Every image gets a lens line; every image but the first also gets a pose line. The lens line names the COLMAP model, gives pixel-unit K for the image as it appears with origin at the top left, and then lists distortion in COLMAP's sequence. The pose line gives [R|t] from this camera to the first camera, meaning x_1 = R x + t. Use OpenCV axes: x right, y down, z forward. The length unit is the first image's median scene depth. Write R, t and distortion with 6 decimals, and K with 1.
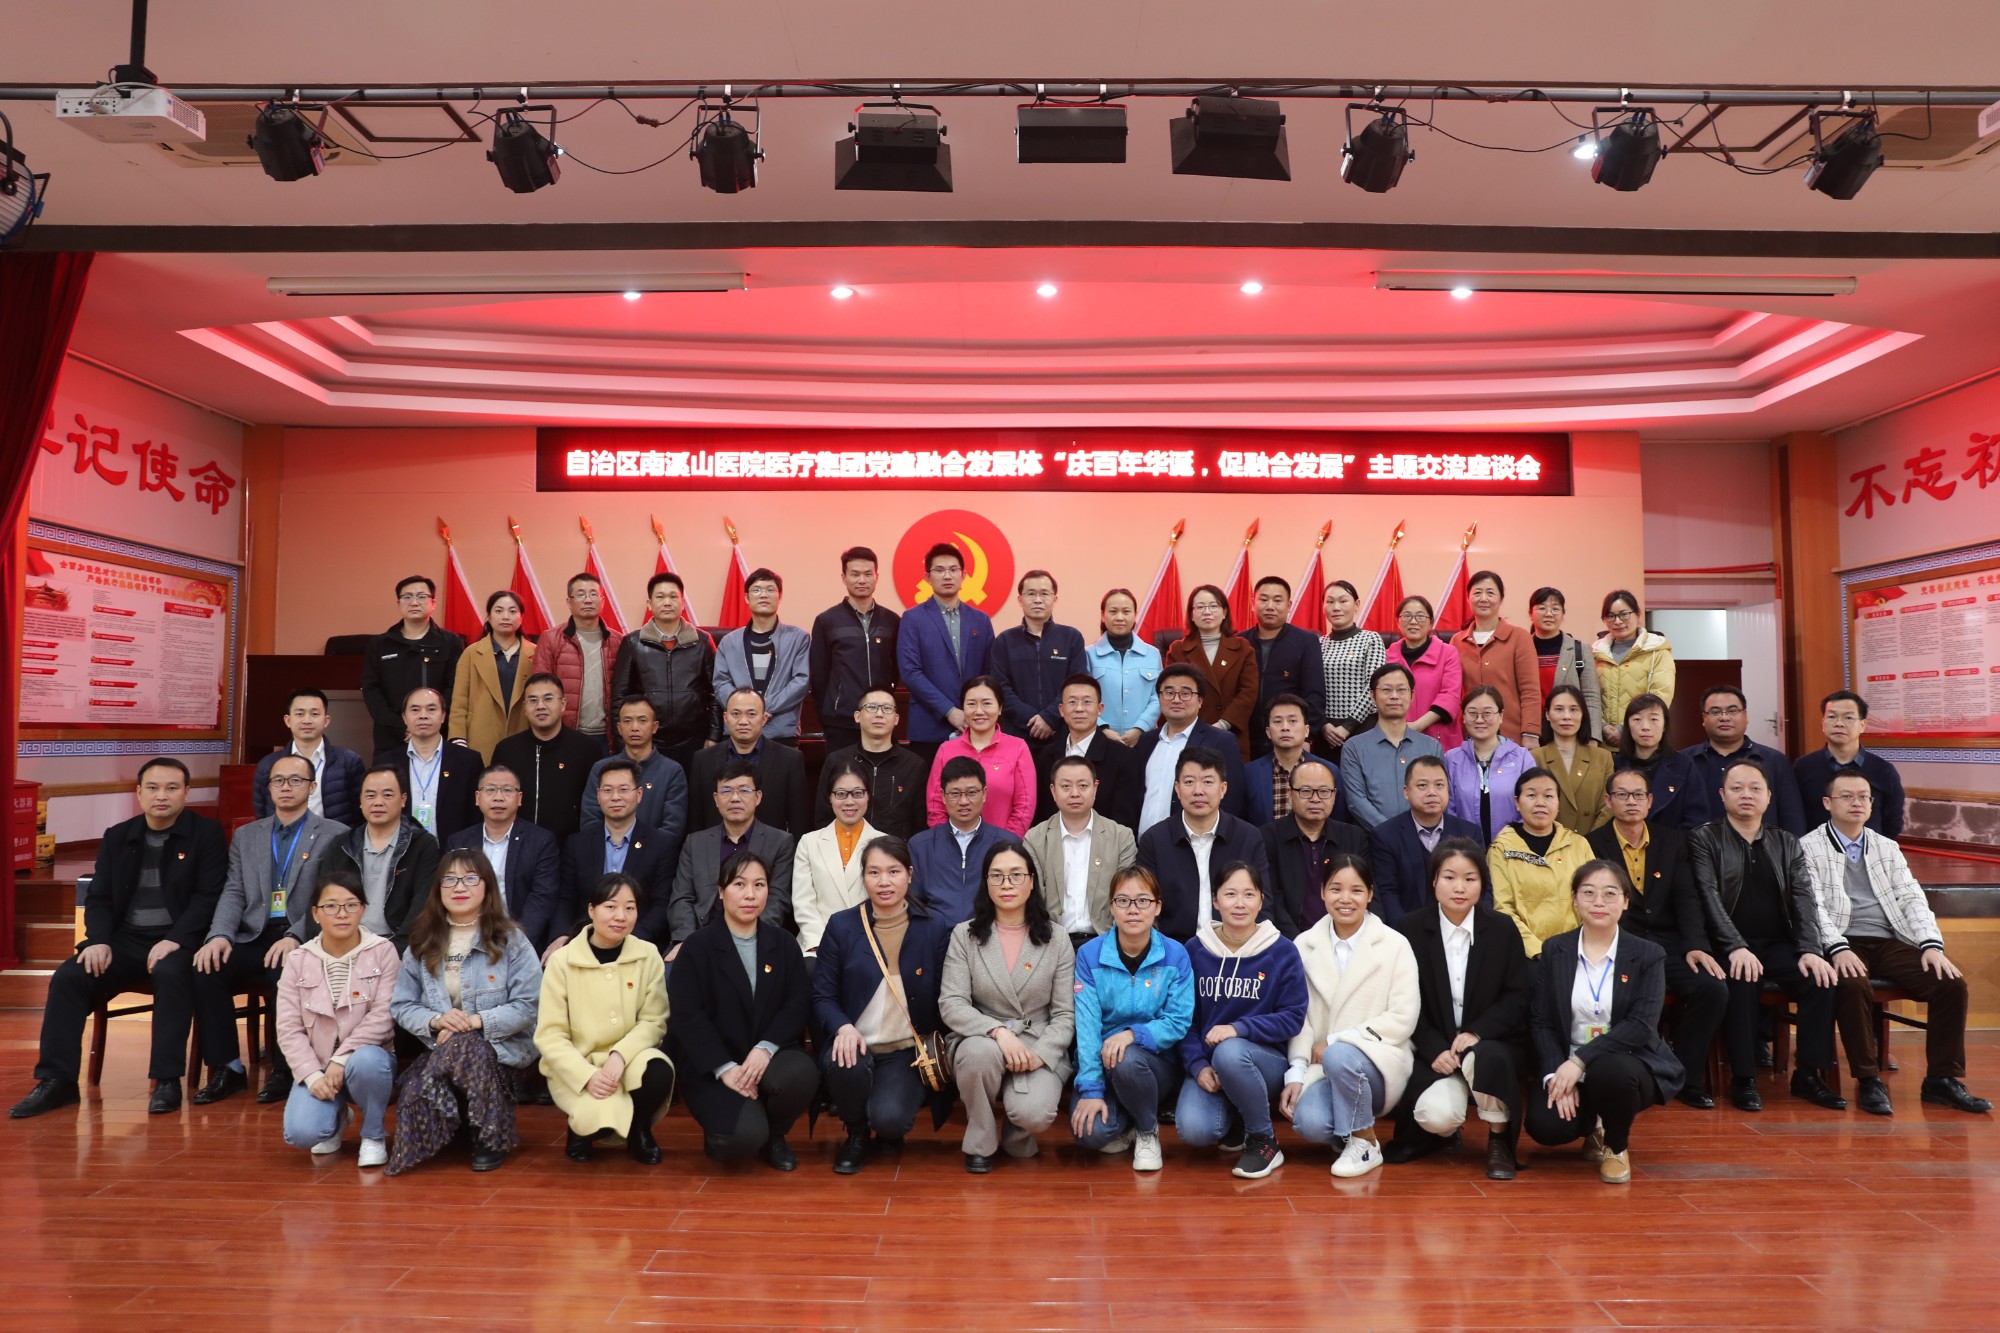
lens RADIAL K [[1371.8, 0, 995.0], [0, 1371.8, 659.0], [0, 0, 1]] dist [-0.072402, -0.000083]
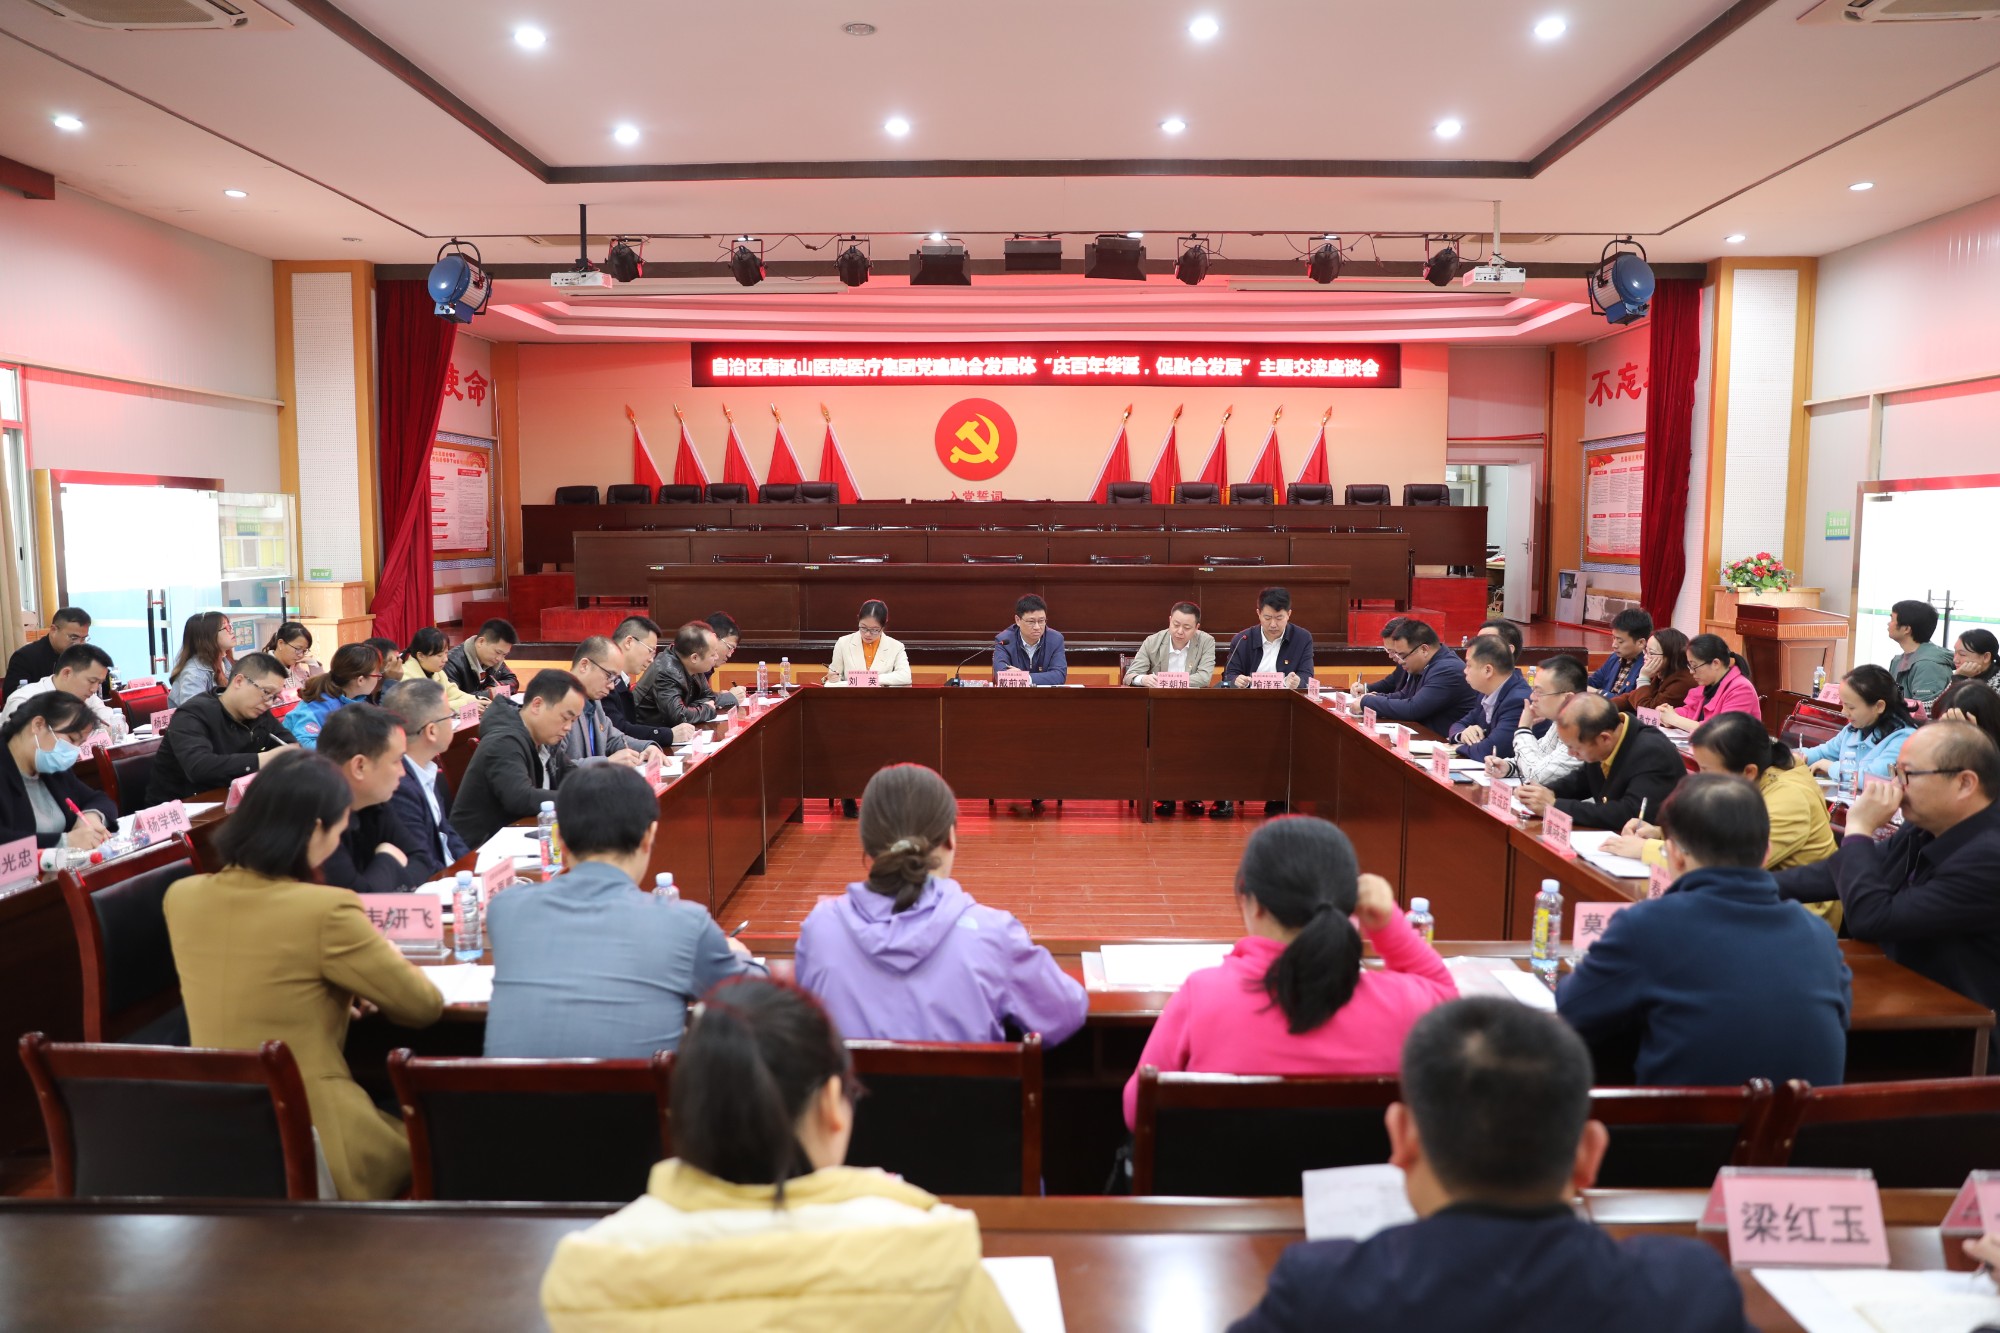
lens RADIAL K [[1371.8, 0, 1005.6], [0, 1371.8, 670.5], [0, 0, 1]] dist [-0.072402, -0.000083]
pose [[0.999866, 0.000433, -0.016369, 0.026152], [0.002179, 0.987241, 0.159219, -0.053908], [0.016229, -0.159233, 0.987108, -0.499511]]
